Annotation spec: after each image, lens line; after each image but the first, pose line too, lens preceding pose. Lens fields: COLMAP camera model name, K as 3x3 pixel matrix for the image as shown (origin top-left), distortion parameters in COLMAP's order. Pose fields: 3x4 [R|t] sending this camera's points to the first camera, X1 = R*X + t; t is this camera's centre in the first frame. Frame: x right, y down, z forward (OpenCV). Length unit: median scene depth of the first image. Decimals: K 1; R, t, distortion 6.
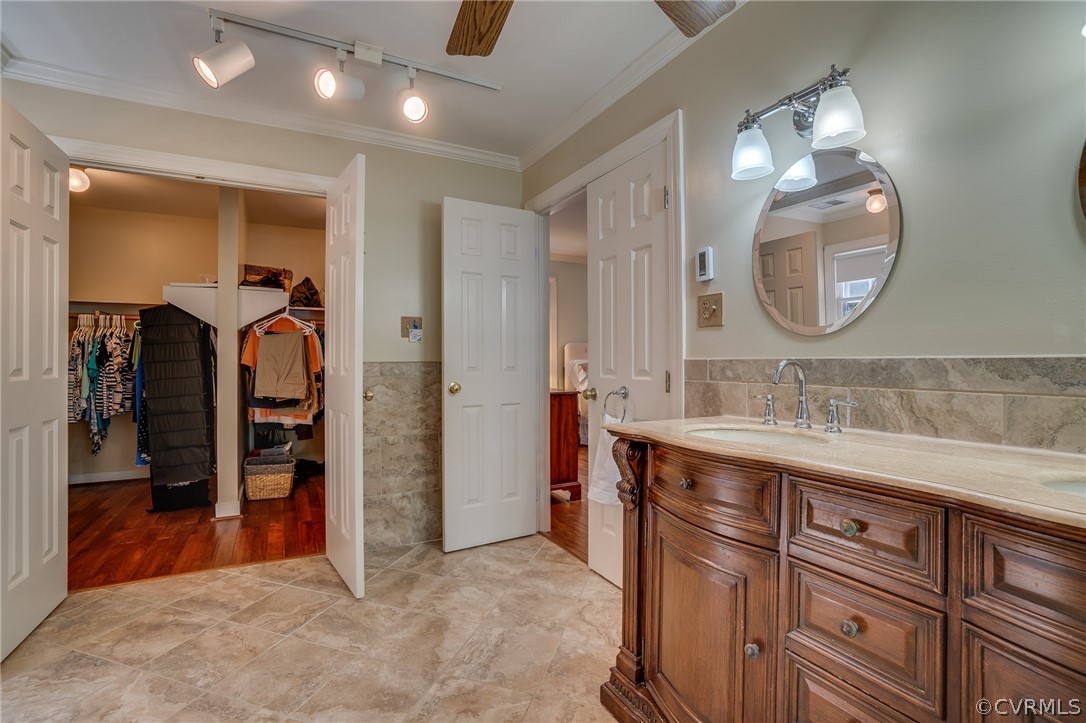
lens RADIAL K [[473.8, 0, 532.1], [0, 473.8, 362.0], [0, 0, 1]] dist [-0.061447, 0.015115]
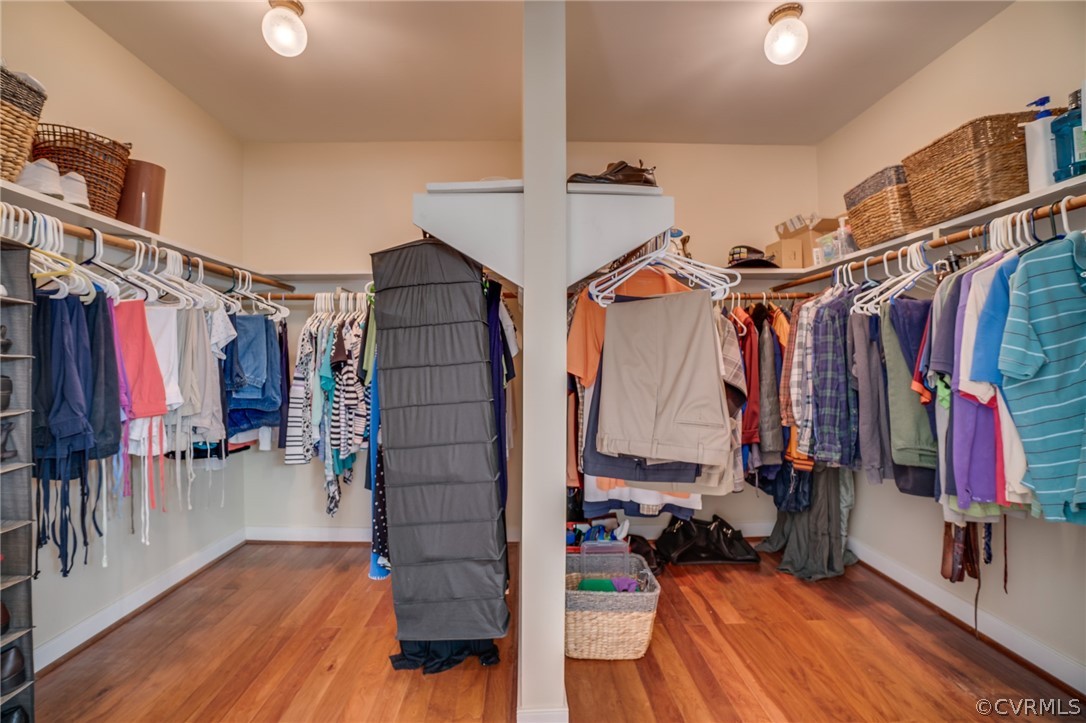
lens RADIAL K [[473.8, 0, 532.1], [0, 473.8, 362.0], [0, 0, 1]] dist [-0.061447, 0.015115]
pose [[0.887938, -0.002577, -0.459956, -0.434552], [0.000039, 0.999985, -0.005528, -0.002479], [0.459964, 0.004891, 0.887924, 0.569830]]
